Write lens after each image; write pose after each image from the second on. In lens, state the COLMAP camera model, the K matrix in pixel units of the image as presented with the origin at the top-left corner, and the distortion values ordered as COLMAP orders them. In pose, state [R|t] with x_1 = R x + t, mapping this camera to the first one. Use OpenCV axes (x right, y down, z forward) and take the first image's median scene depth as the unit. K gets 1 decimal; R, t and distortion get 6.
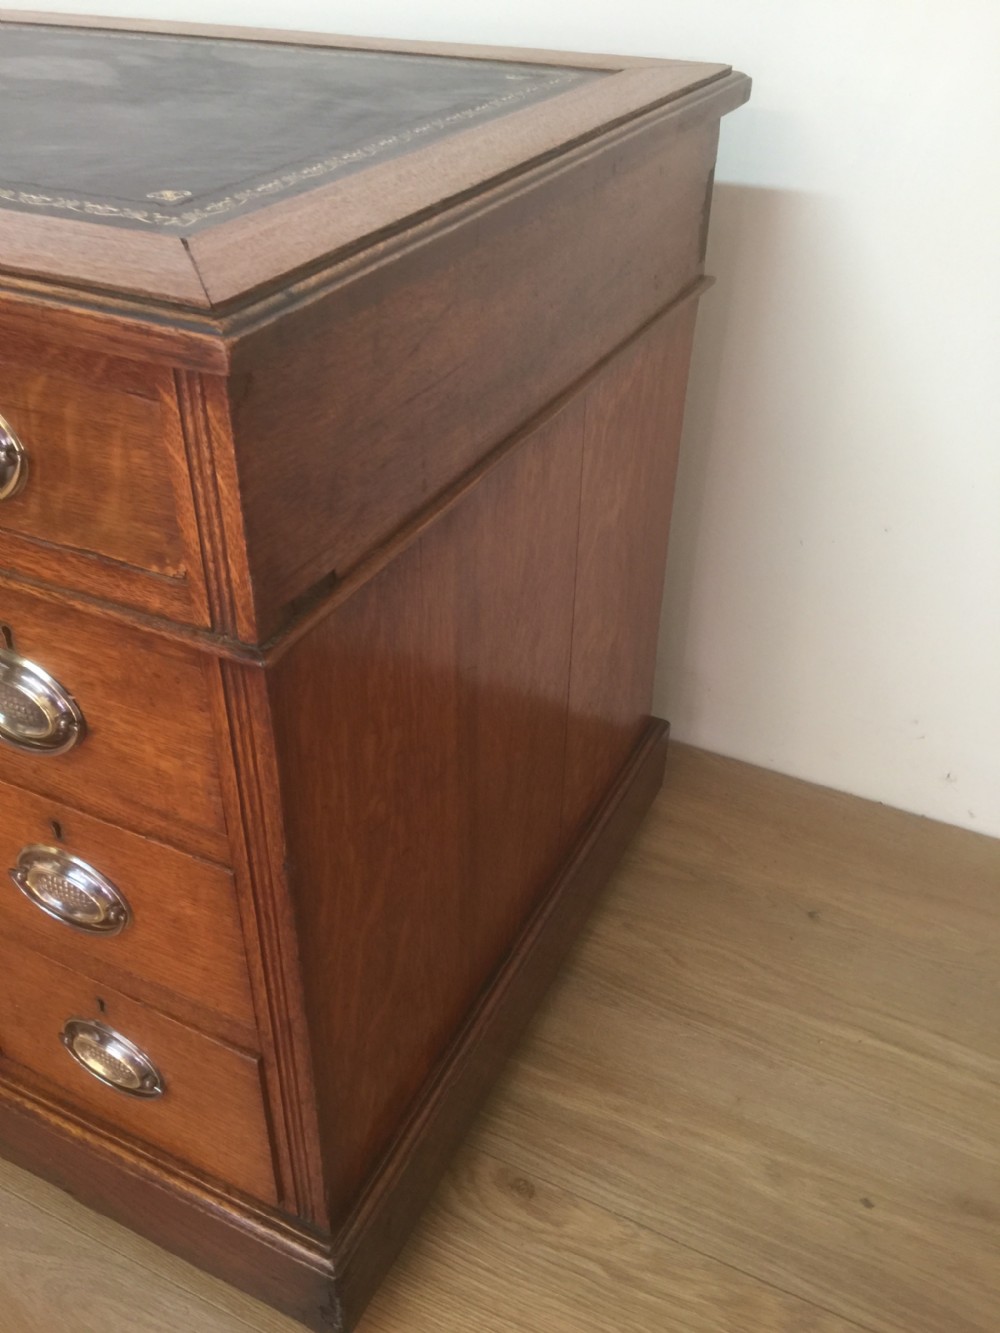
lens RADIAL K [[1143.8, 0, 501.8], [0, 1143.8, 659.7], [0, 0, 1]] dist [0.081660, -0.110800]
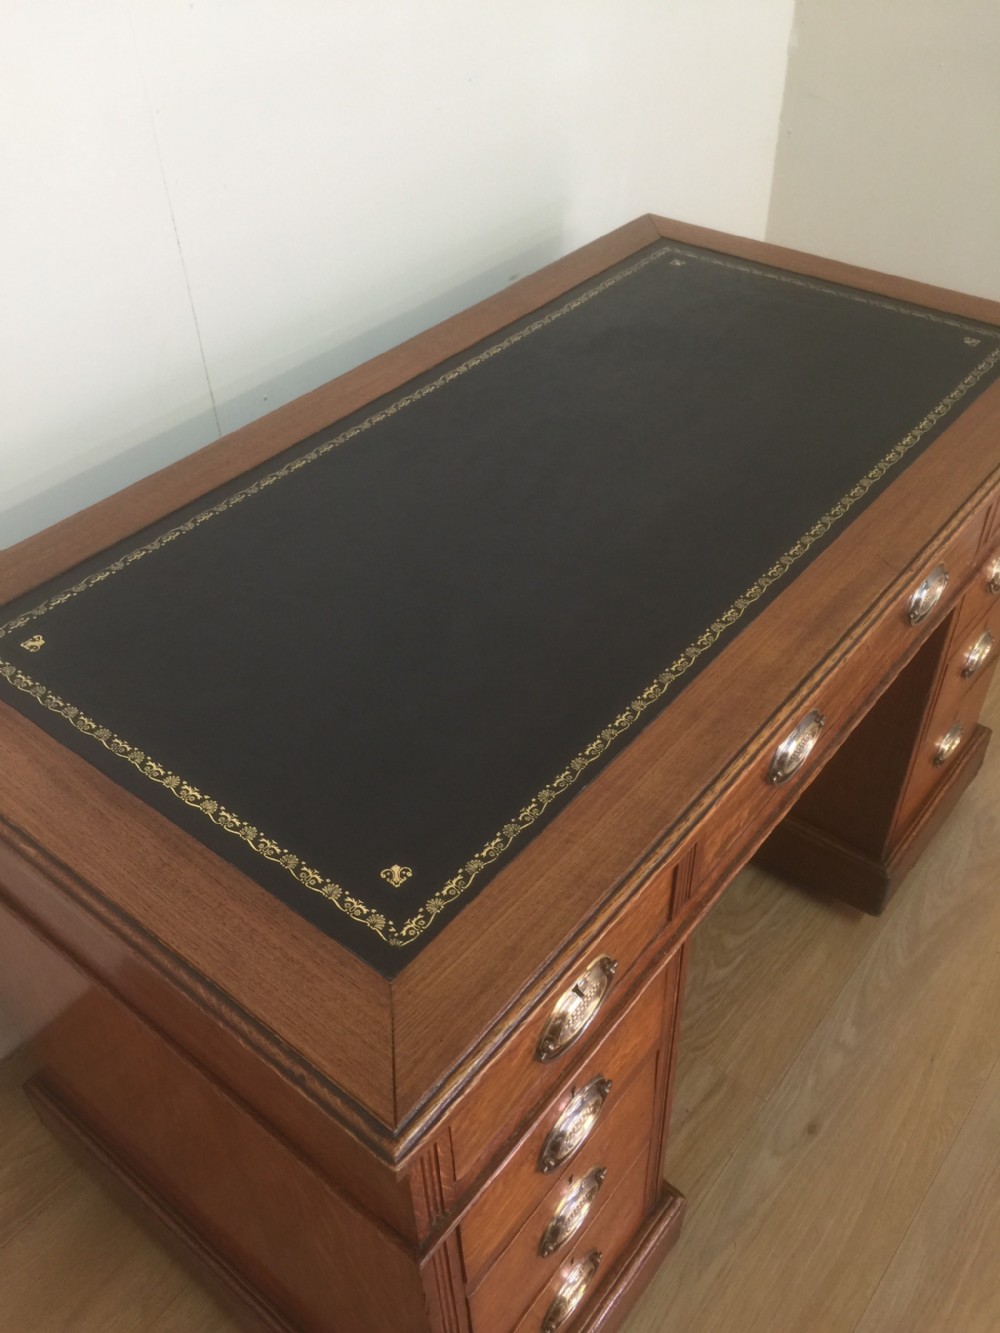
lens RADIAL K [[1143.8, 0, 504.3], [0, 1143.8, 662.3], [0, 0, 1]] dist [0.081660, -0.110800]
pose [[0.220889, -0.645233, 0.731357, -2.163378], [0.568790, 0.694376, 0.440817, -1.246902], [-0.792266, 0.318616, 0.520382, 0.586159]]
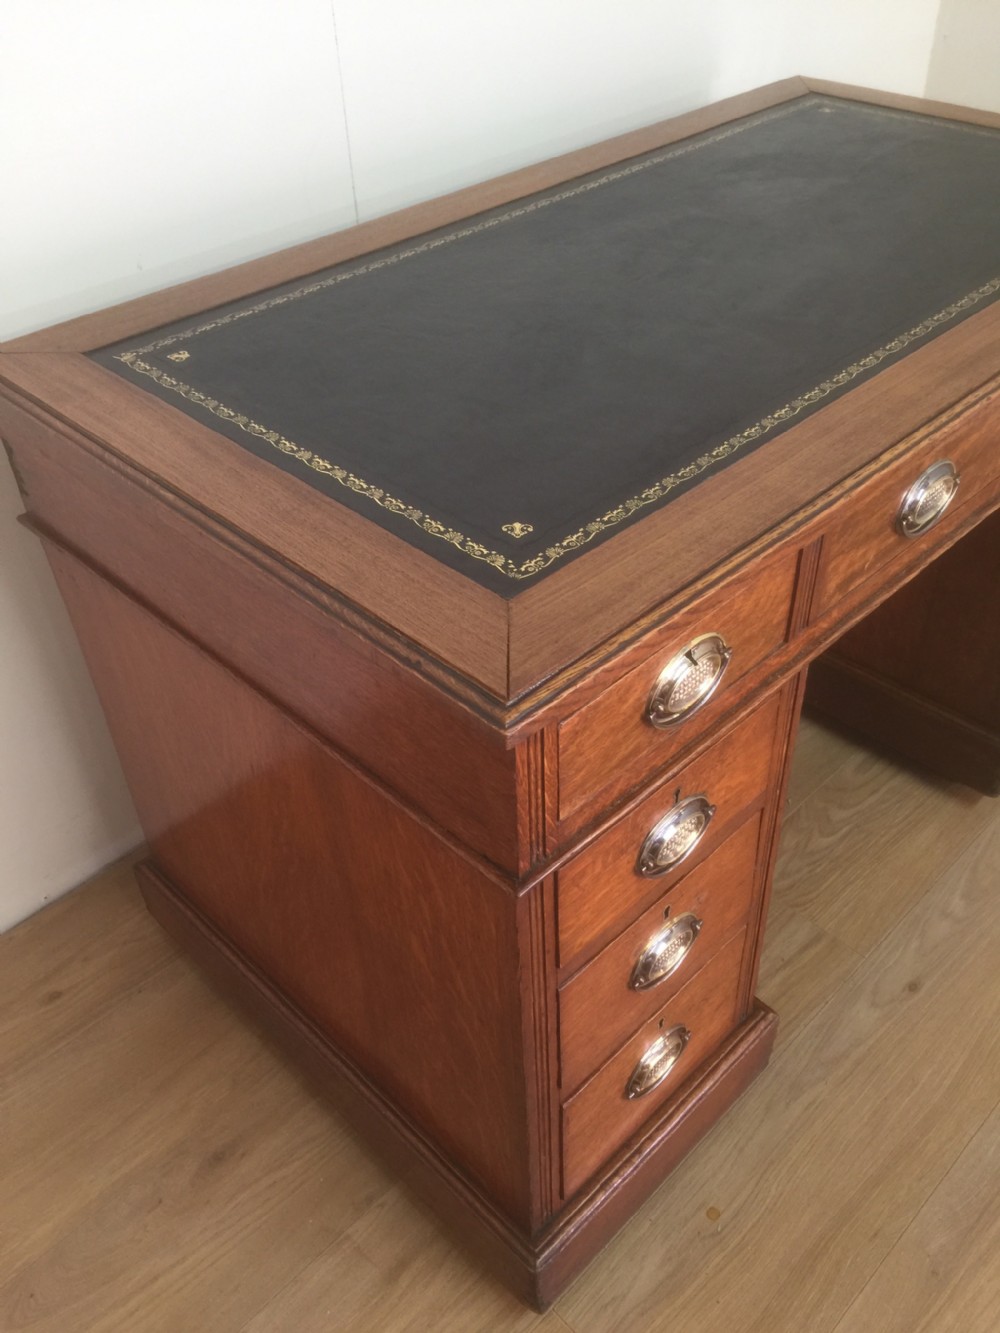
lens RADIAL K [[1143.8, 0, 506.2], [0, 1143.8, 663.3], [0, 0, 1]] dist [0.081660, -0.110800]
pose [[0.326455, -0.613958, 0.718667, -2.391194], [0.558773, 0.738596, 0.377160, -1.008825], [-0.762365, 0.278446, 0.584182, 0.702221]]
